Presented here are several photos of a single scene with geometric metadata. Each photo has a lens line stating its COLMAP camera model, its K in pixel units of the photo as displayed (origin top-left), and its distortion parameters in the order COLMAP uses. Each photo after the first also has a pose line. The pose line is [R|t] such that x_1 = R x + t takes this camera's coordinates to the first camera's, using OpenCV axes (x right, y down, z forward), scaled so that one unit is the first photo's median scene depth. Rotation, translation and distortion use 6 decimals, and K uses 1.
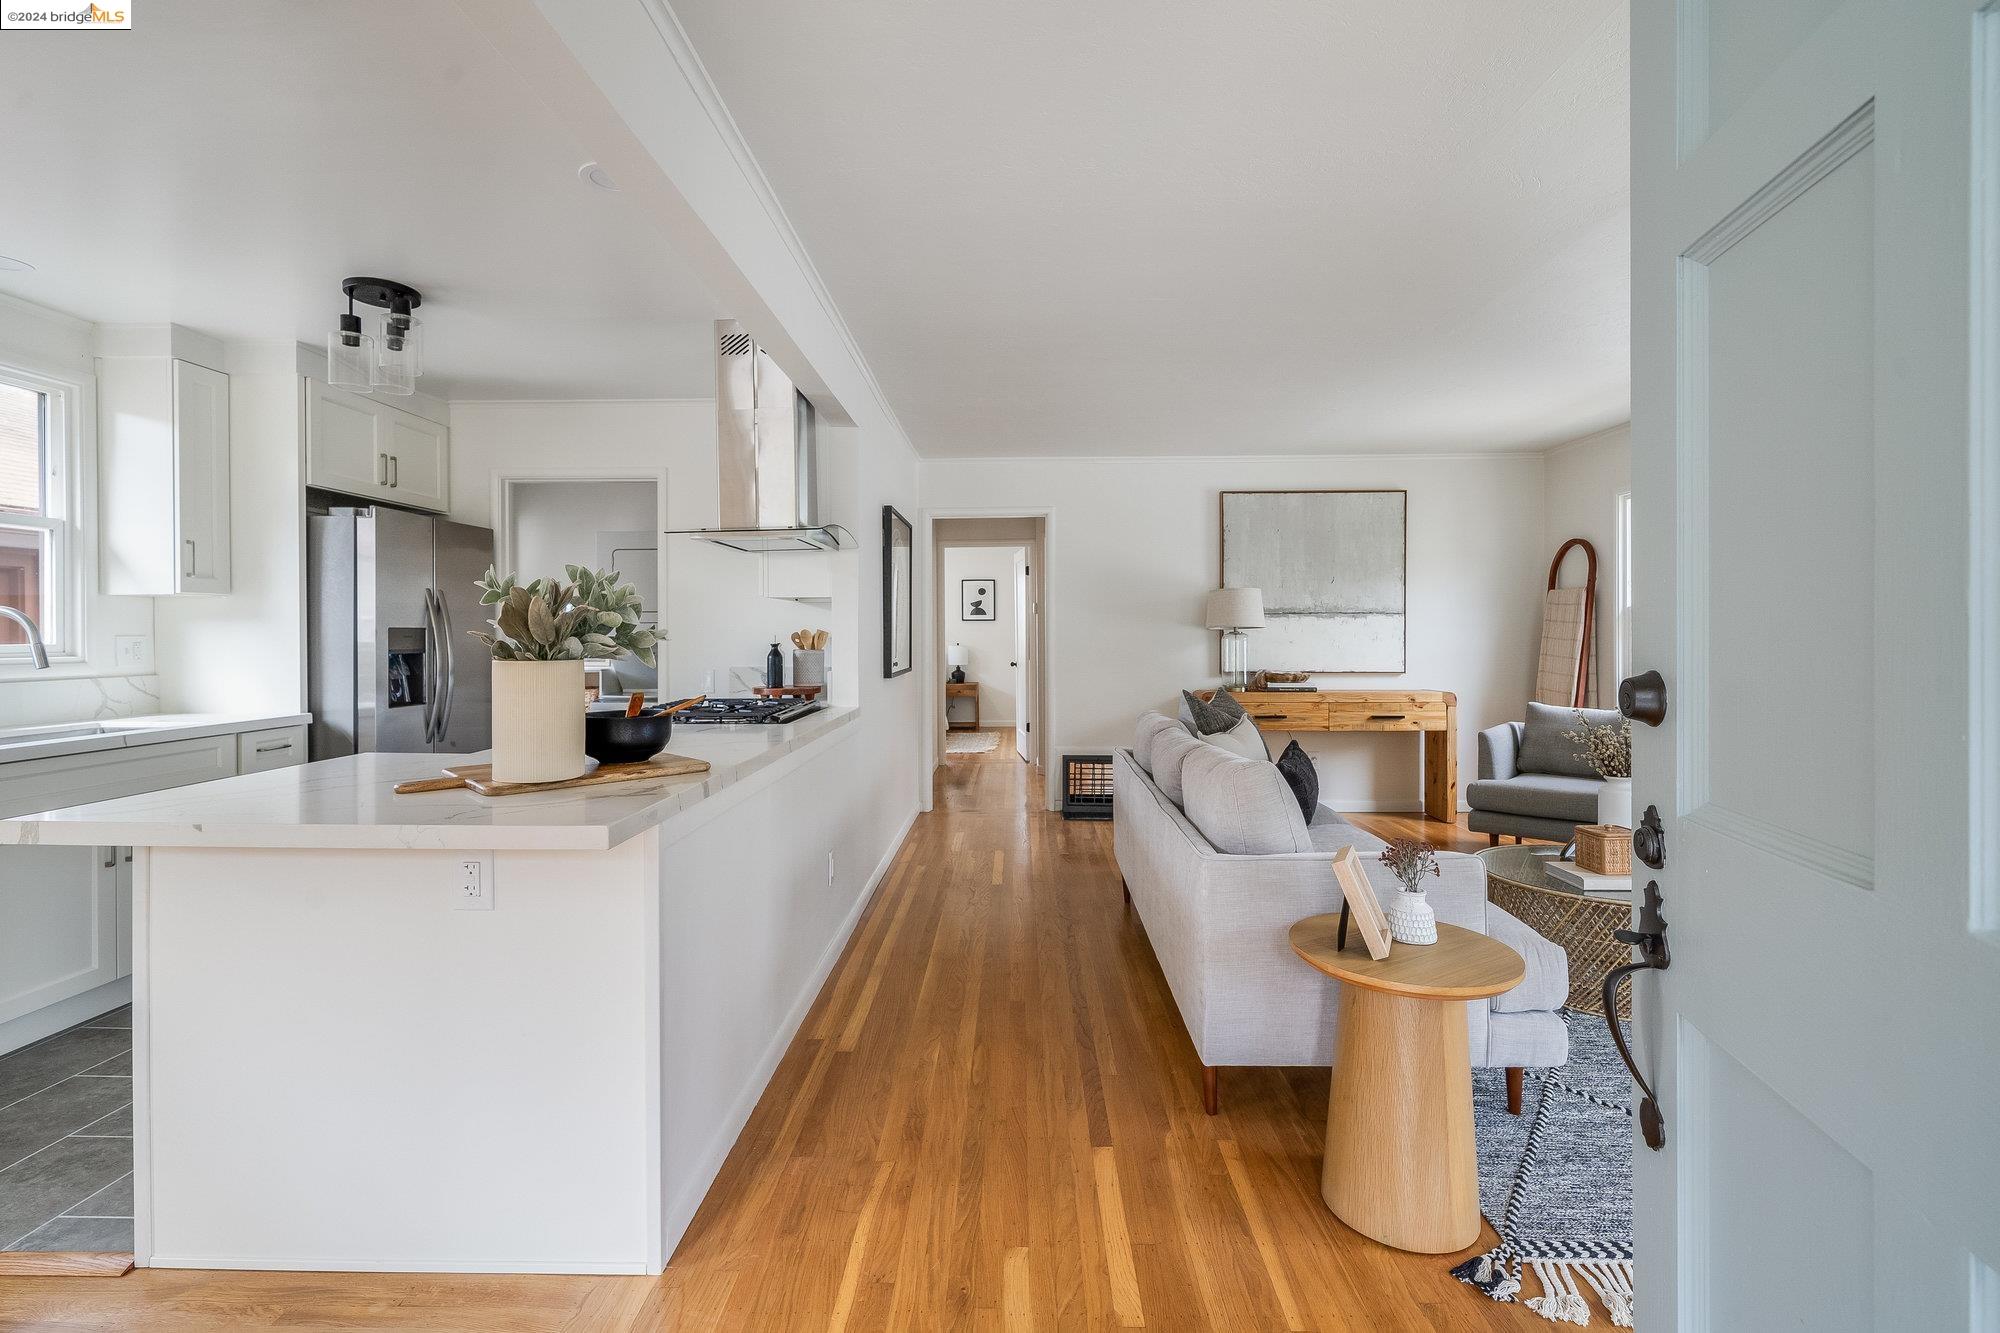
lens RADIAL K [[899.1, 0, 985.9], [0, 899.1, 632.7], [0, 0, 1]] dist [-0.006189, 0.001291]
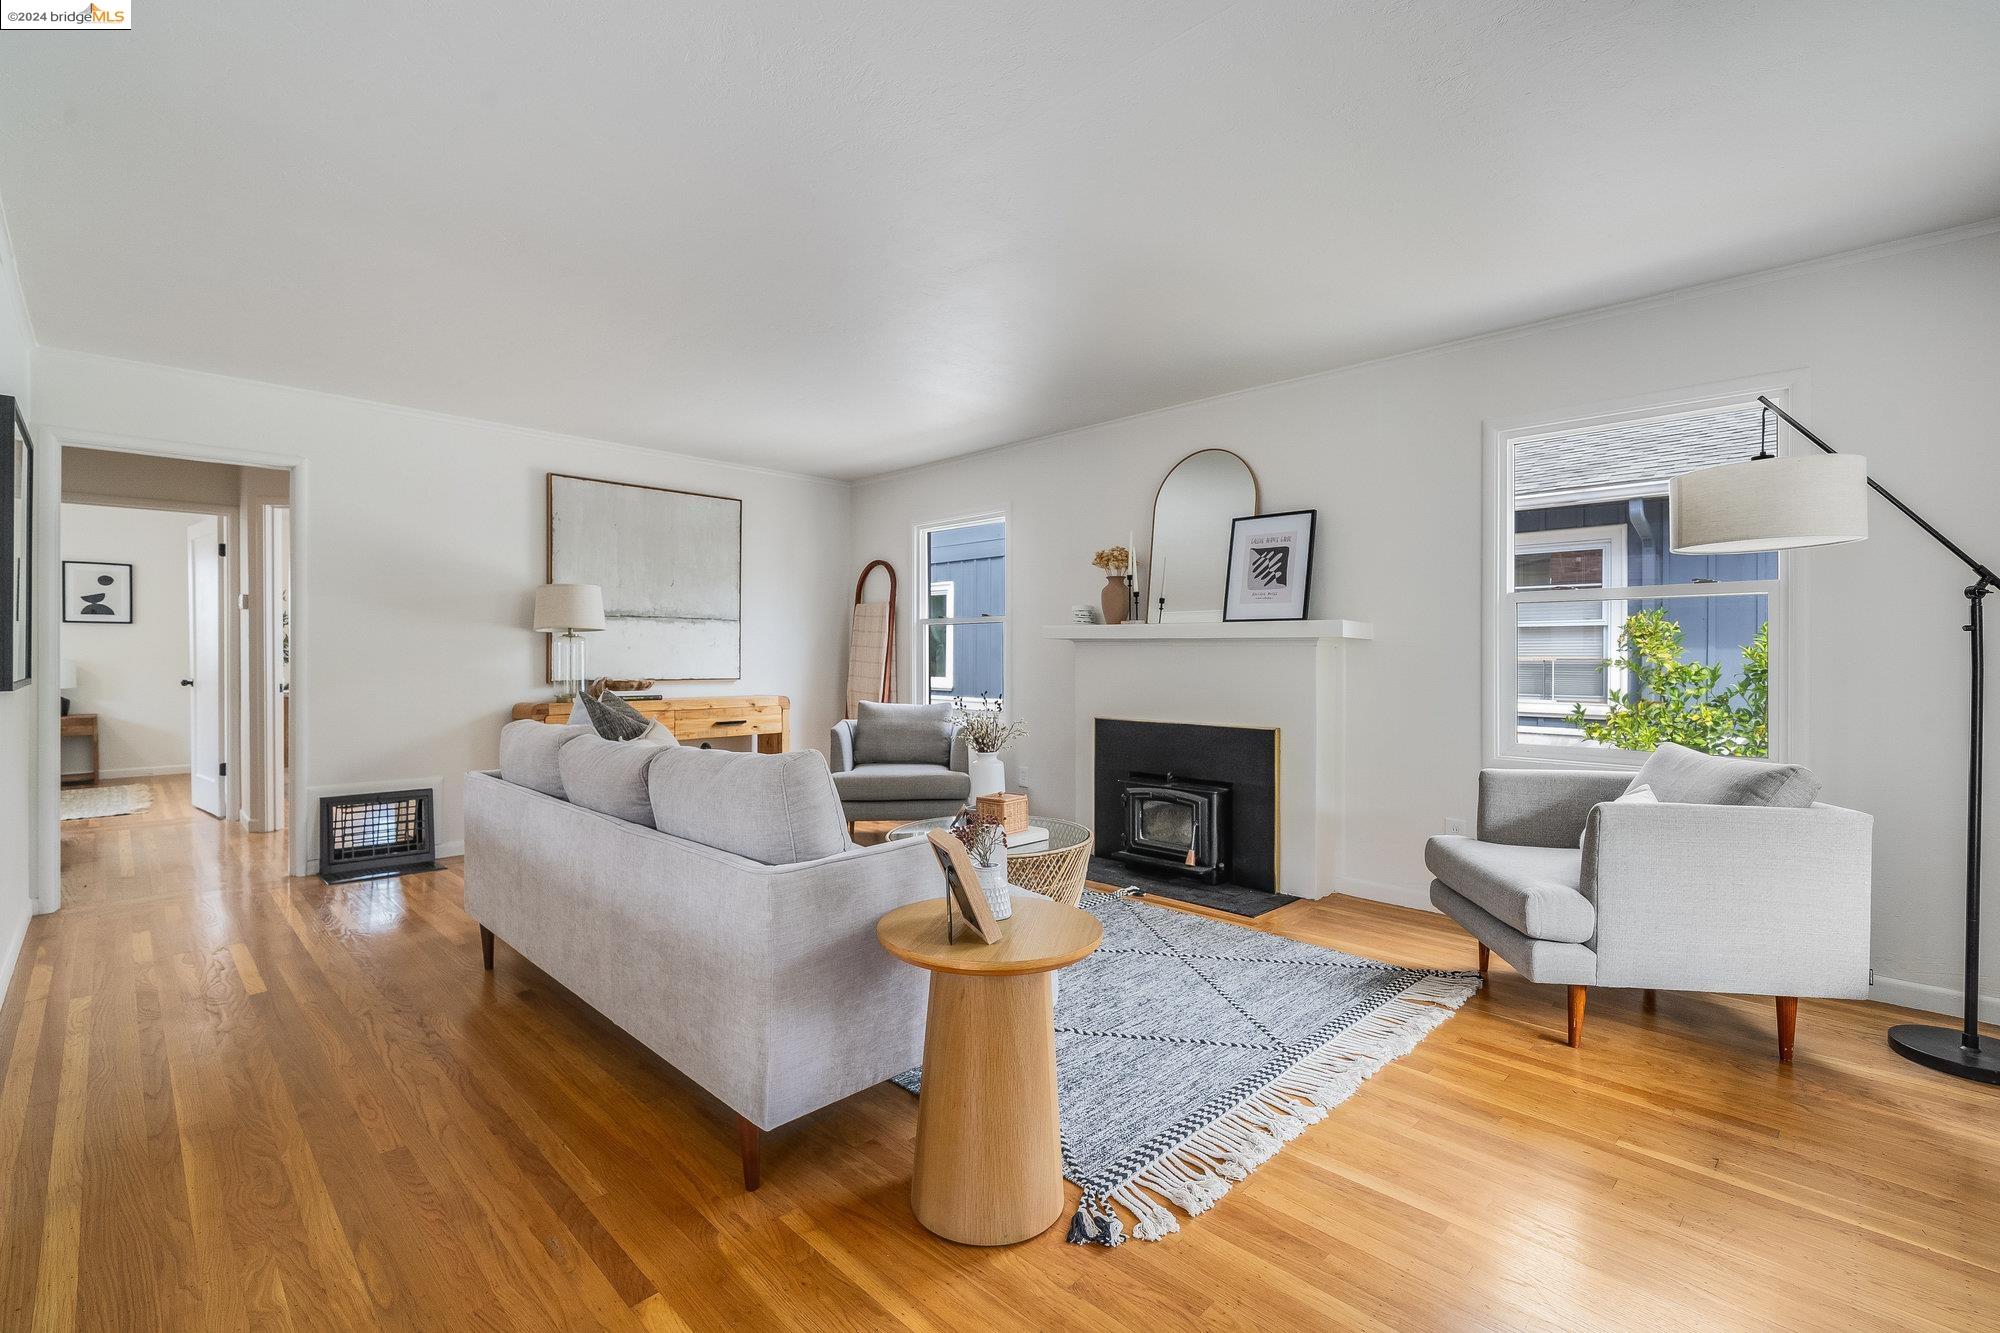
lens RADIAL K [[883.4, 0, 992.5], [0, 883.4, 661.2], [0, 0, 1]] dist [0.000293, -0.000204]
pose [[0.683362, 0.001371, 0.730079, -0.071679], [-0.005158, 0.999982, 0.002950, 0.021333], [-0.730062, -0.005782, 0.683357, 0.115371]]
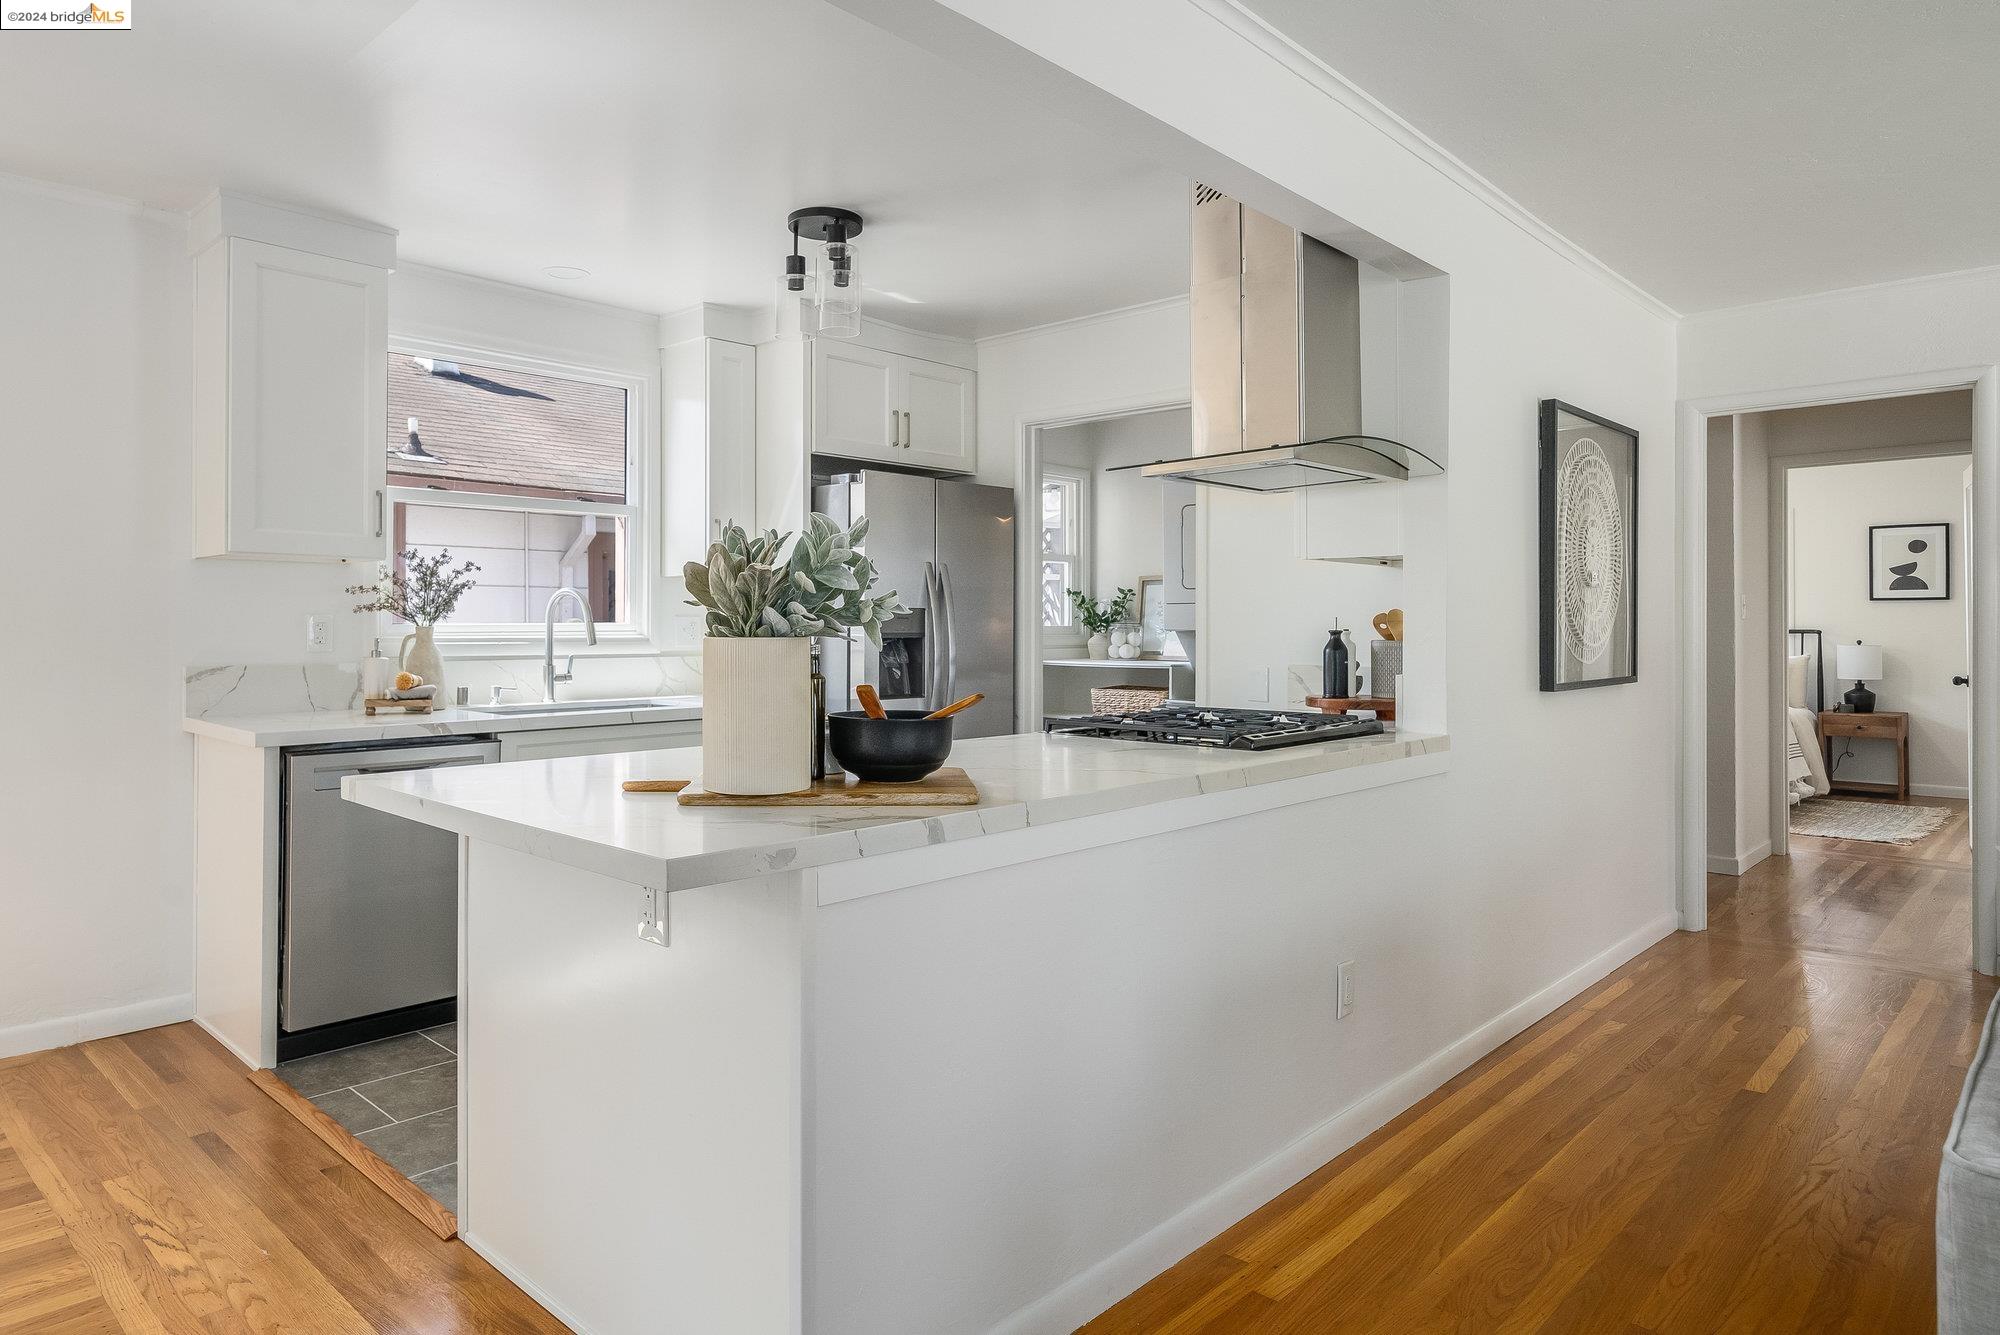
lens RADIAL K [[1197.6, 0, 894.7], [0, 1197.6, 620.5], [0, 0, 1]] dist [0.004552, -0.000023]
pose [[0.726175, 0.002354, -0.687506, 0.098043], [-0.004316, 0.999990, -0.001134, 0.005503], [0.687496, 0.003791, 0.726178, 0.107122]]
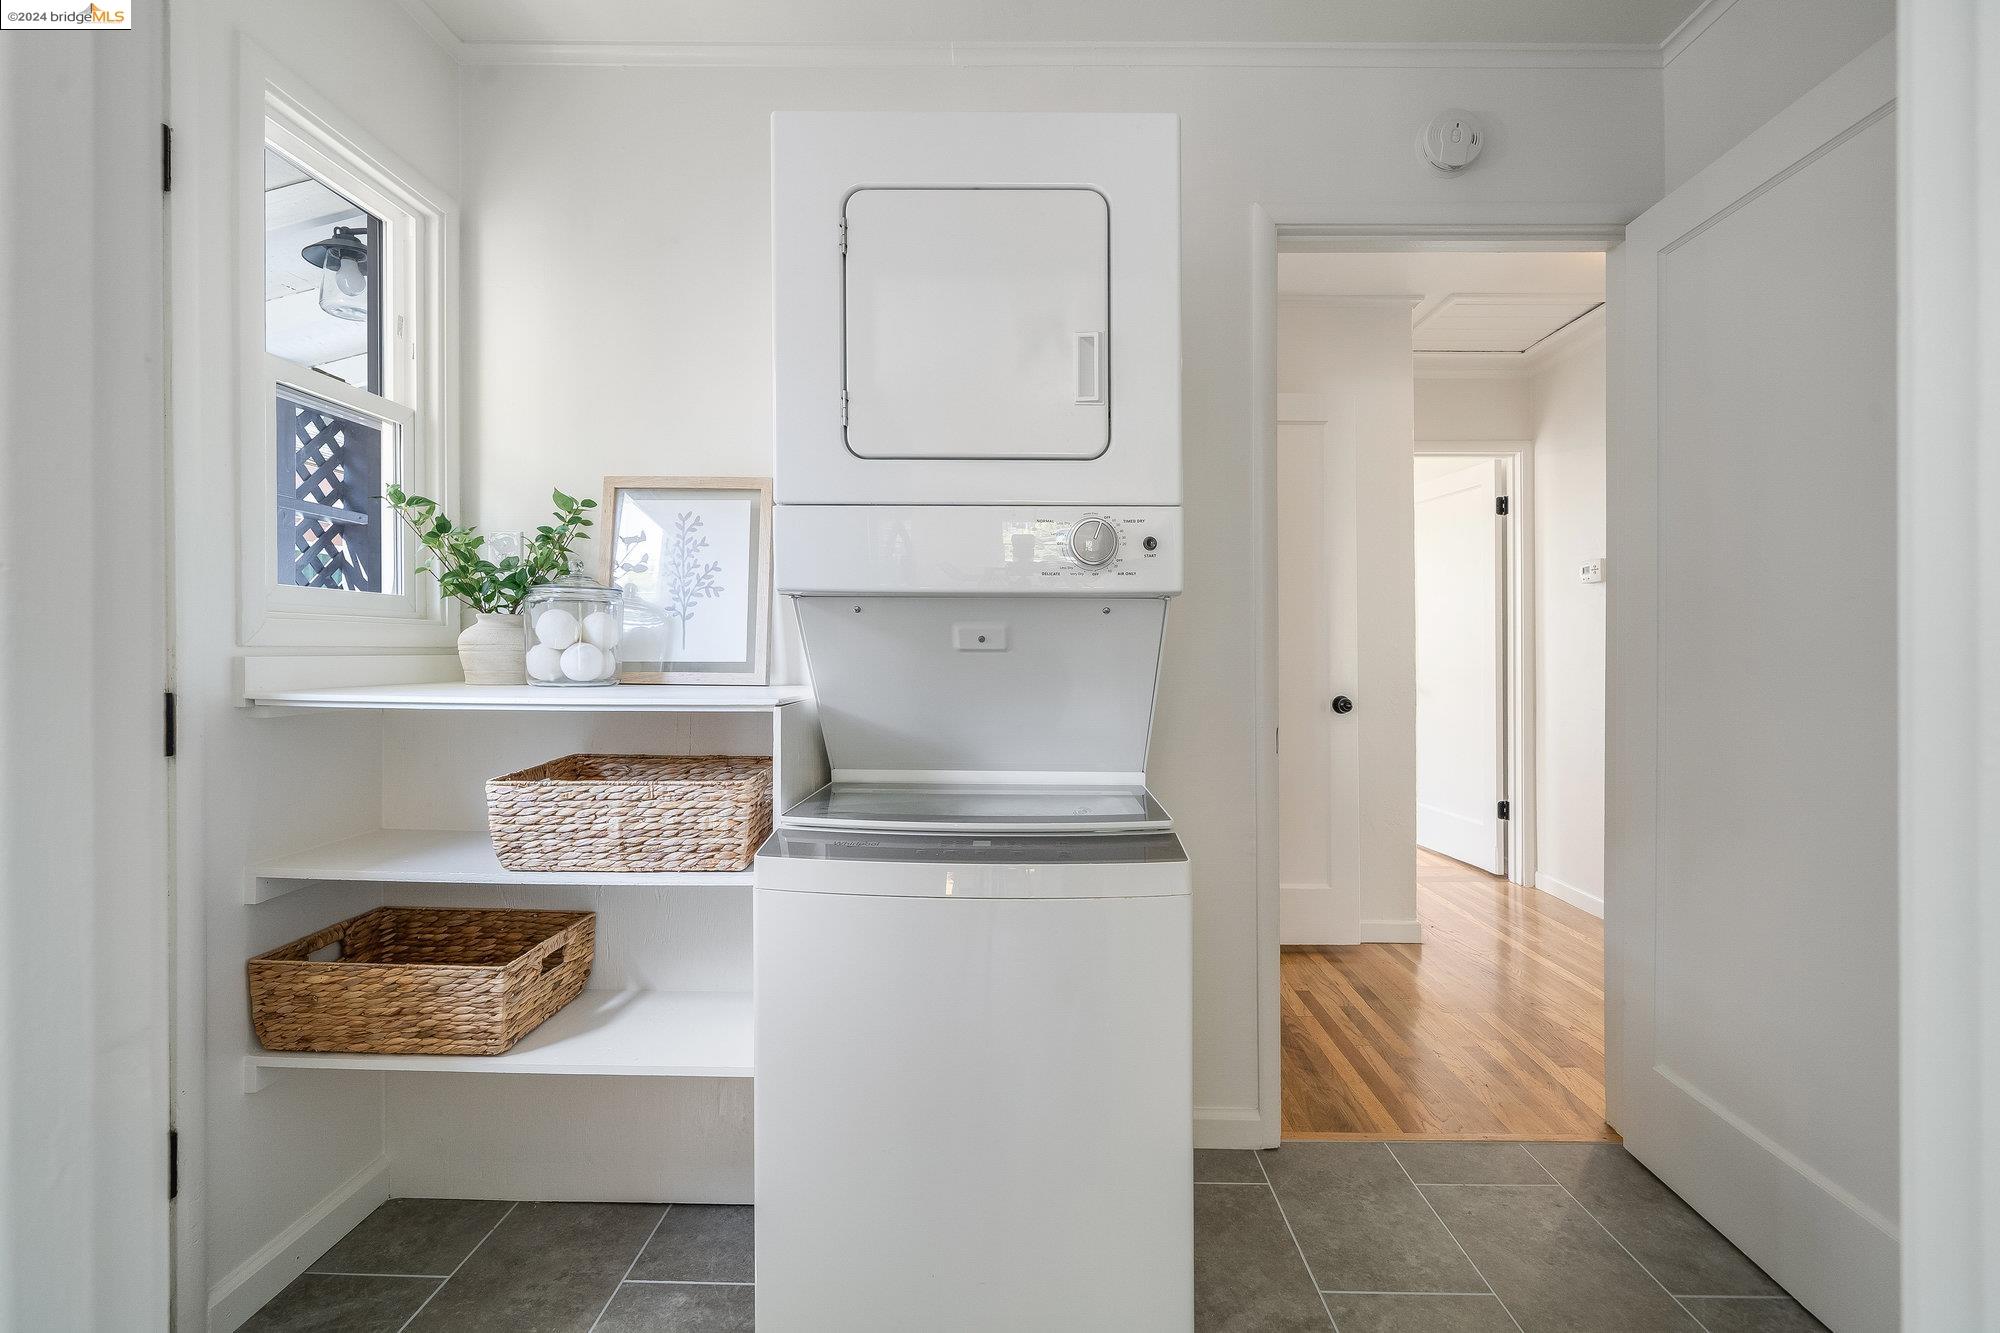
lens RADIAL K [[888.1, 0, 987.6], [0, 888.1, 667.7], [0, 0, 1]] dist [0.001548, -0.000003]
pose [[0.999850, 0.003626, -0.016930, -0.359051], [-0.003674, 0.999989, -0.002789, 0.033814], [0.016920, 0.002851, 0.999853, 0.750887]]
